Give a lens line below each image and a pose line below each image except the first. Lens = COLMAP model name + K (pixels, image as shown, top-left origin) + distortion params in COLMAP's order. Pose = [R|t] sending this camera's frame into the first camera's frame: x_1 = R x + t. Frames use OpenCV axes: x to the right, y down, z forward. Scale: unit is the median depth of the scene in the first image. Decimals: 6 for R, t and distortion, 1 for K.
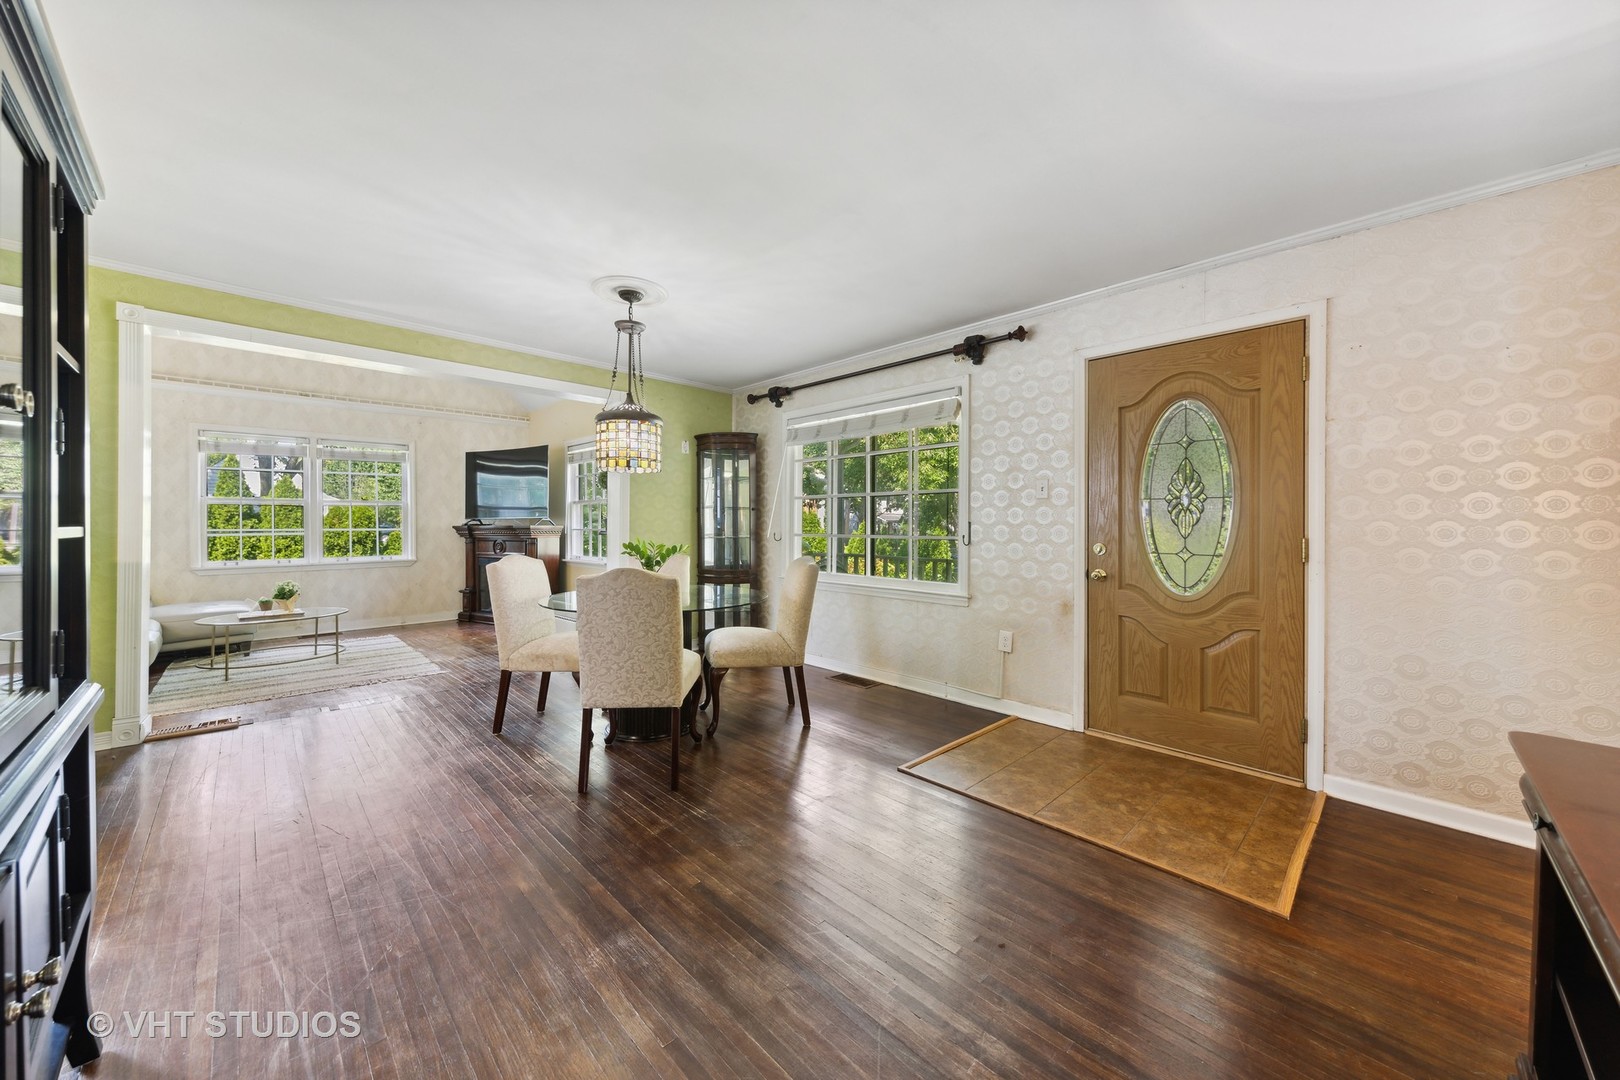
lens RADIAL K [[588.2, 0, 816.6], [0, 588.2, 527.1], [0, 0, 1]] dist [-0.001154, -0.000274]
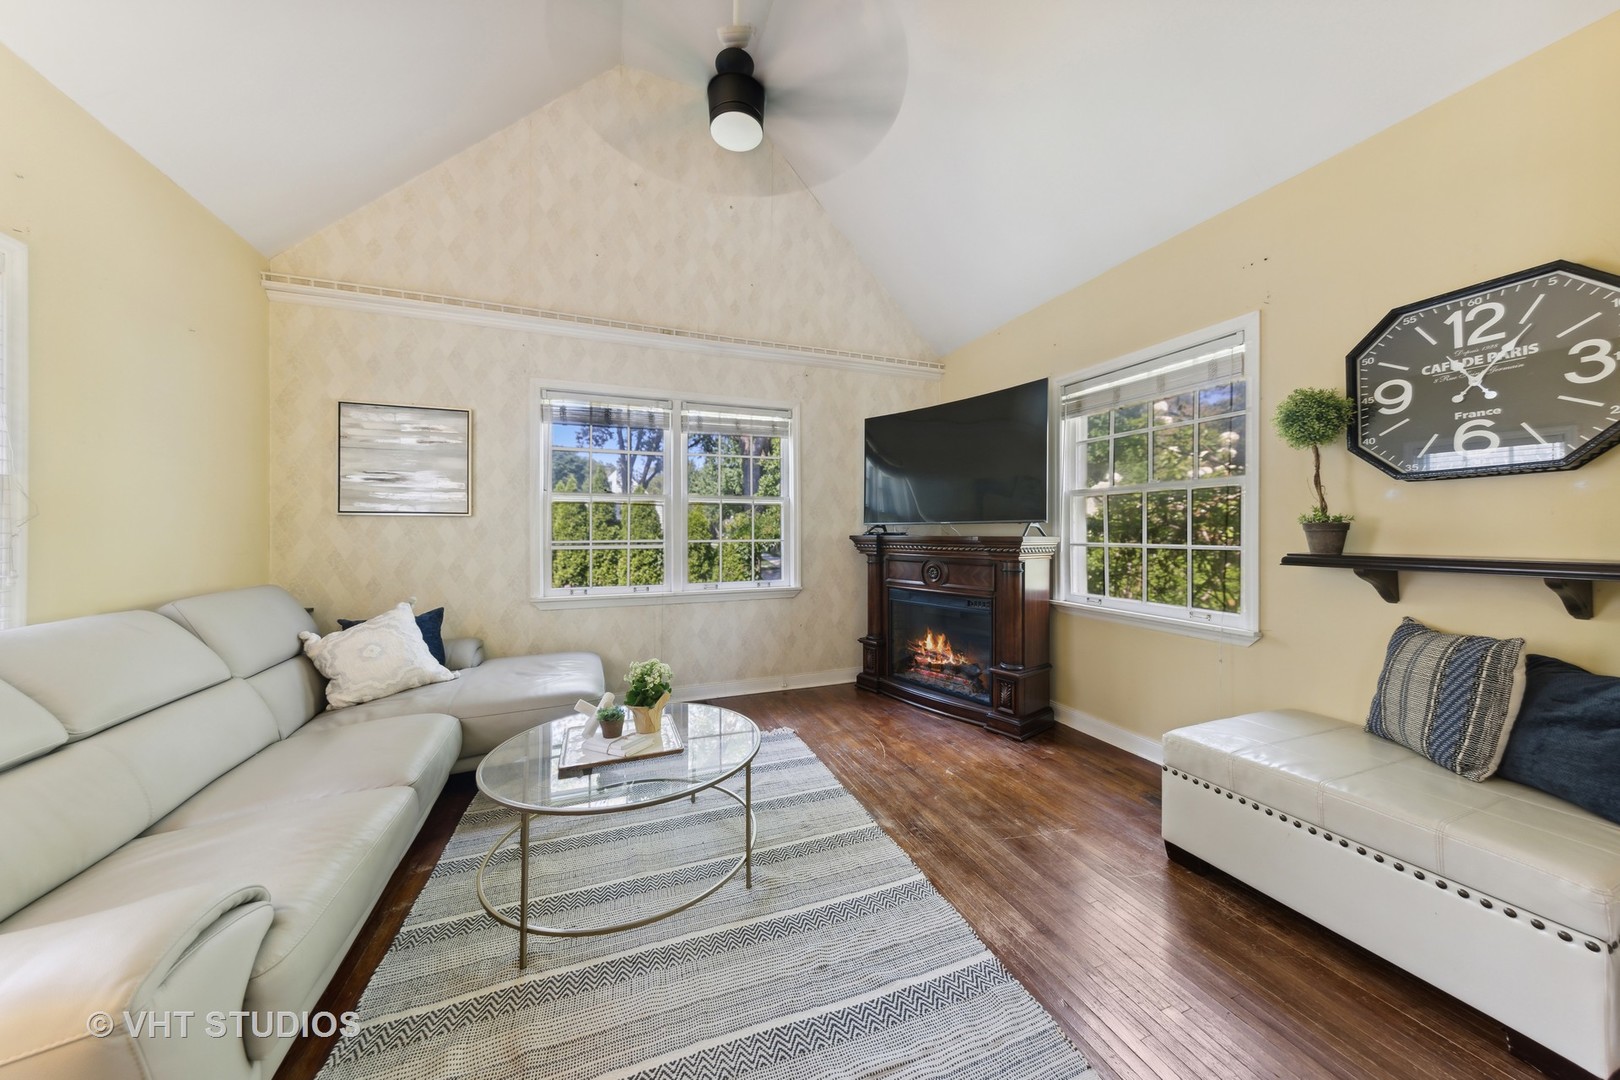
lens RADIAL K [[517.3, 0, 801.7], [0, 517.3, 532.6], [0, 0, 1]] dist [0.000012, 0.000123]
pose [[0.909195, 0.004777, -0.416344, -0.457745], [-0.004772, 0.999988, 0.001054, -0.005421], [0.416344, 0.001029, 0.909207, 0.499381]]
